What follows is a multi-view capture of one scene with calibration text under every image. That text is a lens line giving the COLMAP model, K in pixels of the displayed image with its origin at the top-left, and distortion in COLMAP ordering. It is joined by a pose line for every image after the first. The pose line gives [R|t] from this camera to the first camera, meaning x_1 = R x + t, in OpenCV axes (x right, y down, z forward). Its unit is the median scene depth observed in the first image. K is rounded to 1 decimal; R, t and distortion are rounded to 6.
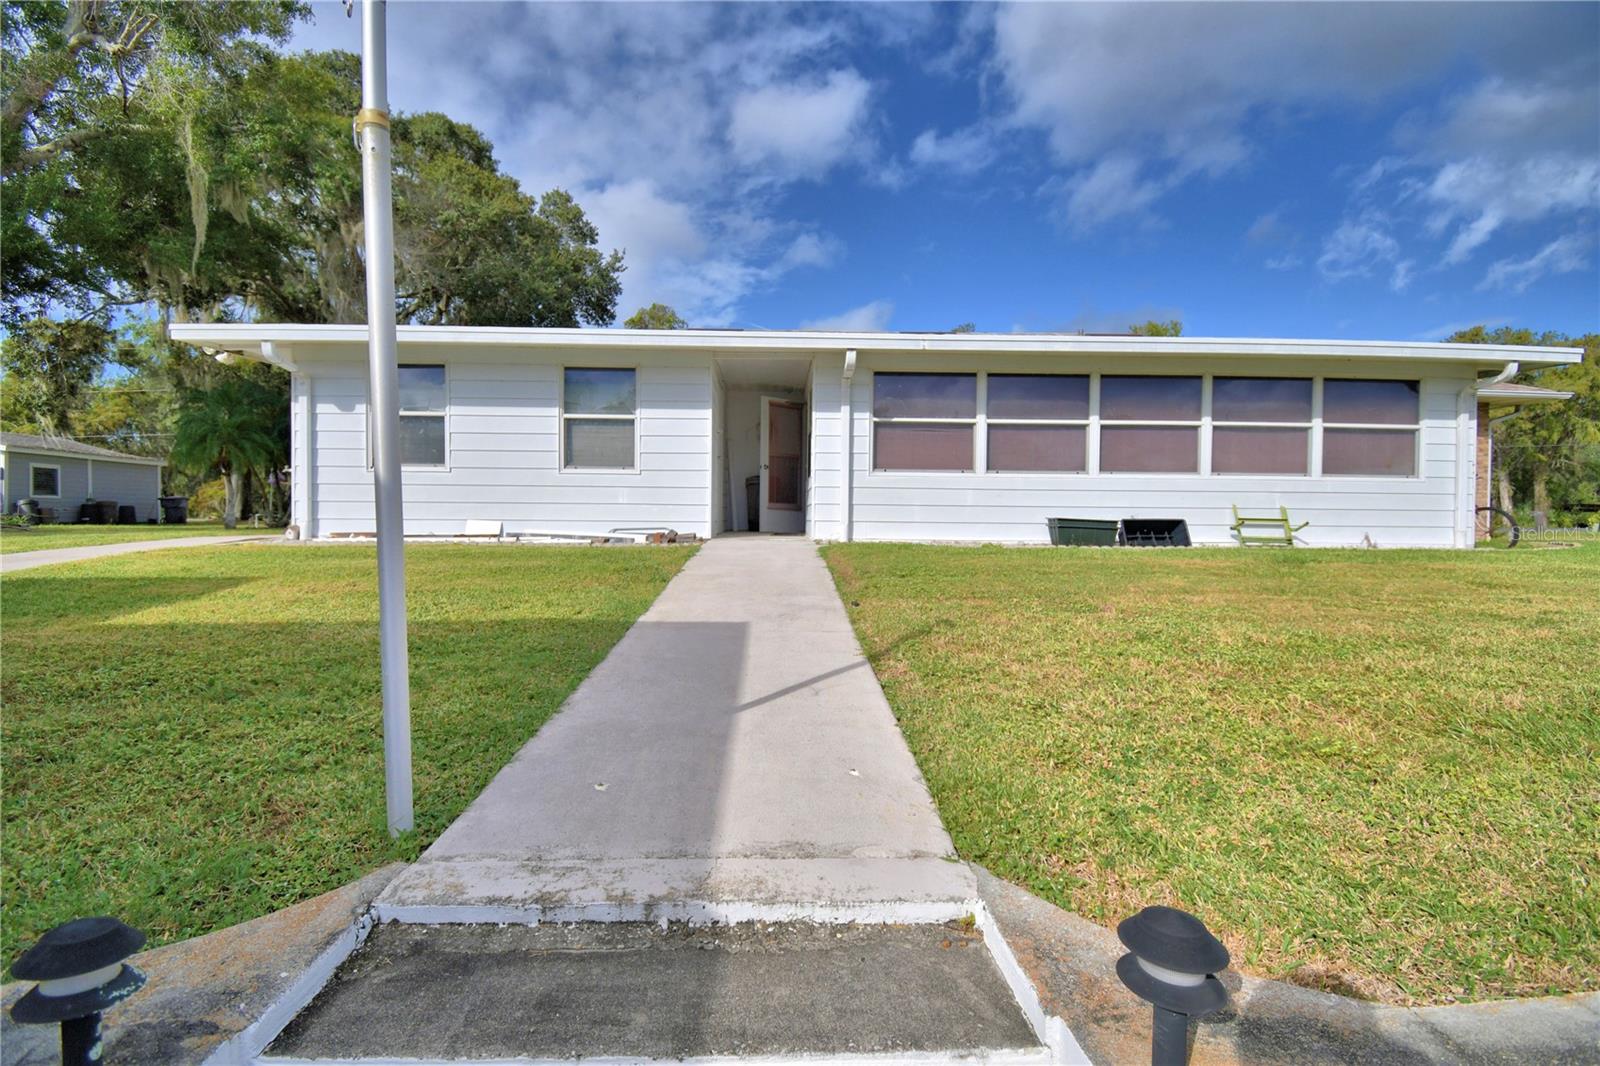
lens RADIAL K [[700.0, 0, 800.0], [0, 700.0, 533.0], [0, 0, 1]] dist [0.006820, 0.000253]
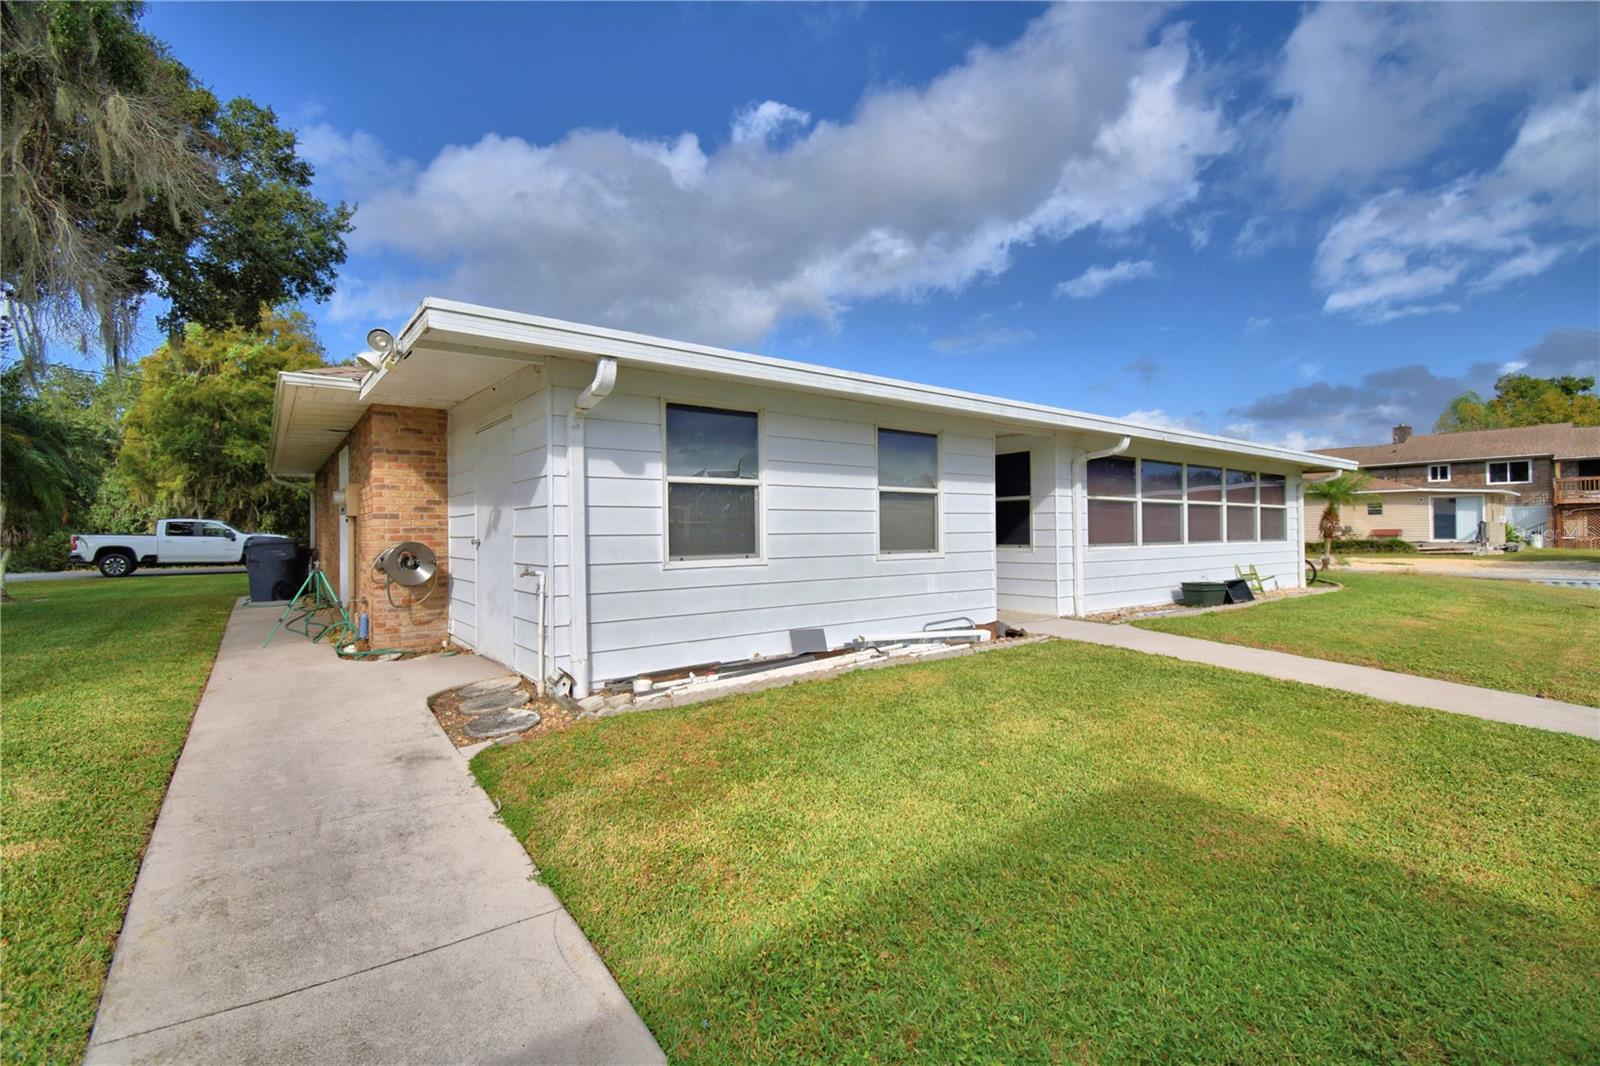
lens RADIAL K [[700.0, 0, 800.0], [0, 700.0, 533.0], [0, 0, 1]] dist [0.006820, 0.000253]
pose [[0.806313, -0.013672, 0.591331, -0.860655], [0.017061, 0.999854, -0.000147, -0.114717], [-0.591243, 0.010207, 0.806429, 0.401728]]
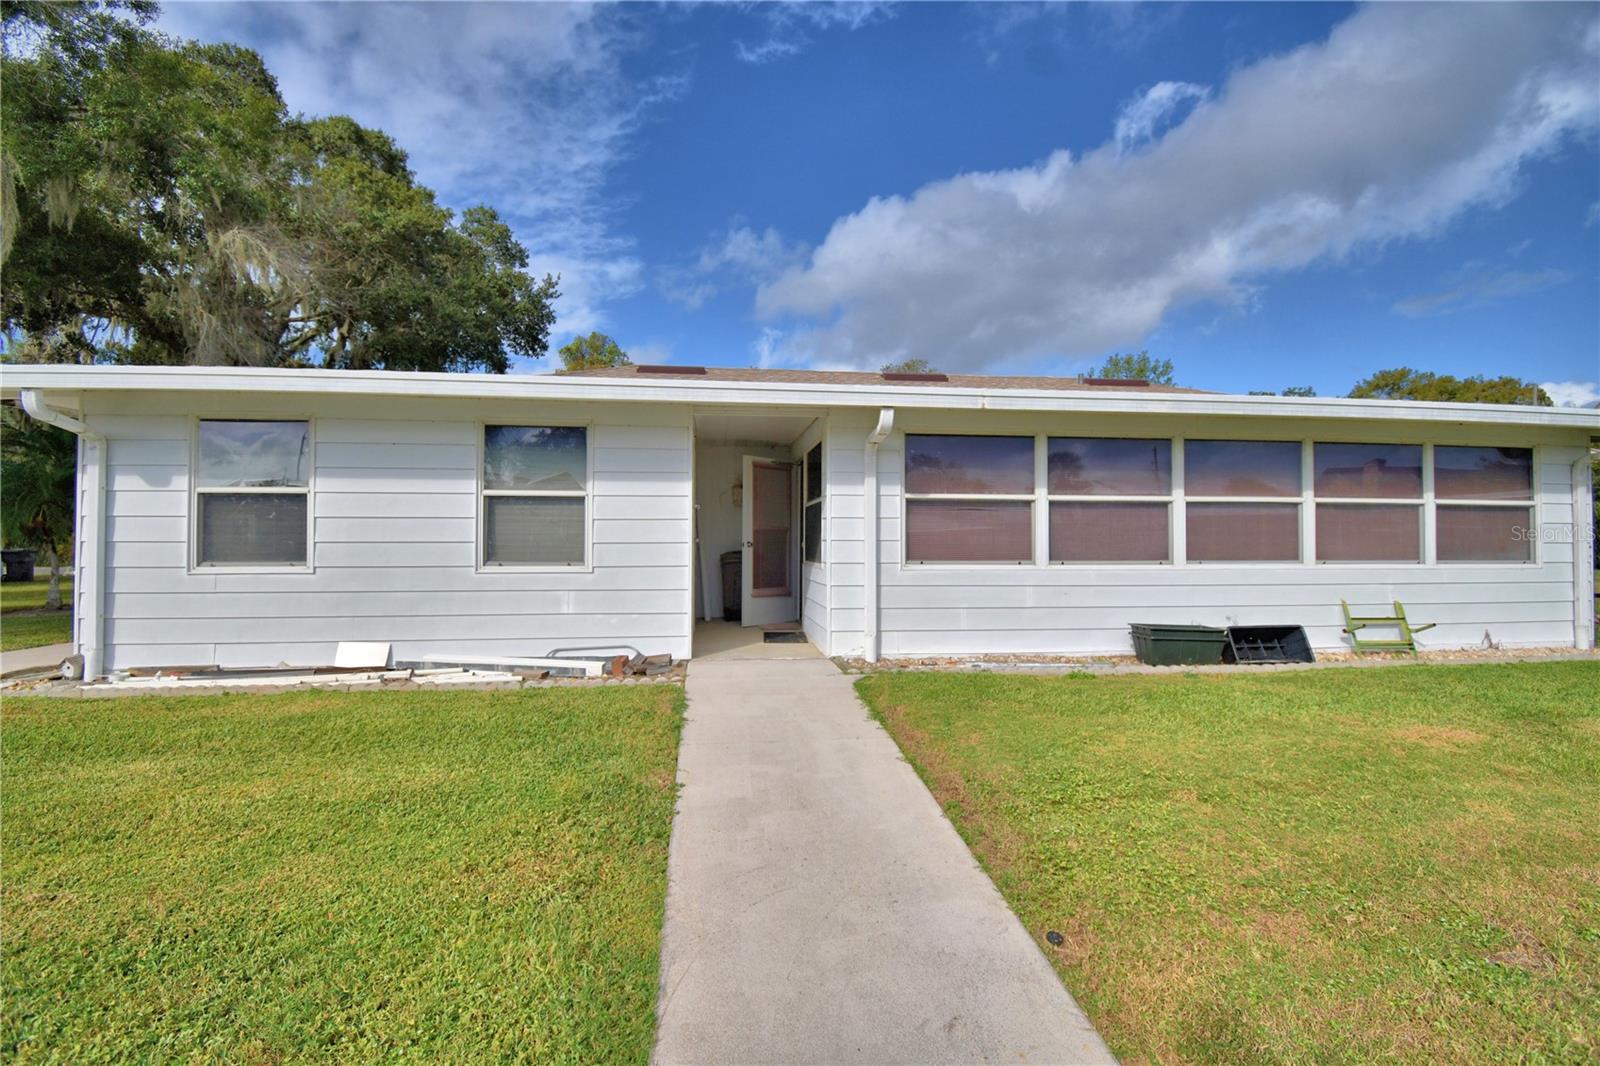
lens RADIAL K [[679.5, 0, 791.8], [0, 679.5, 533.9], [0, 0, 1]] dist [0.000103, -0.000302]
pose [[0.995608, -0.006170, 0.093412, -0.086827], [0.009144, 0.999464, -0.031446, -0.097507], [-0.093167, 0.032162, 0.995131, 0.275483]]
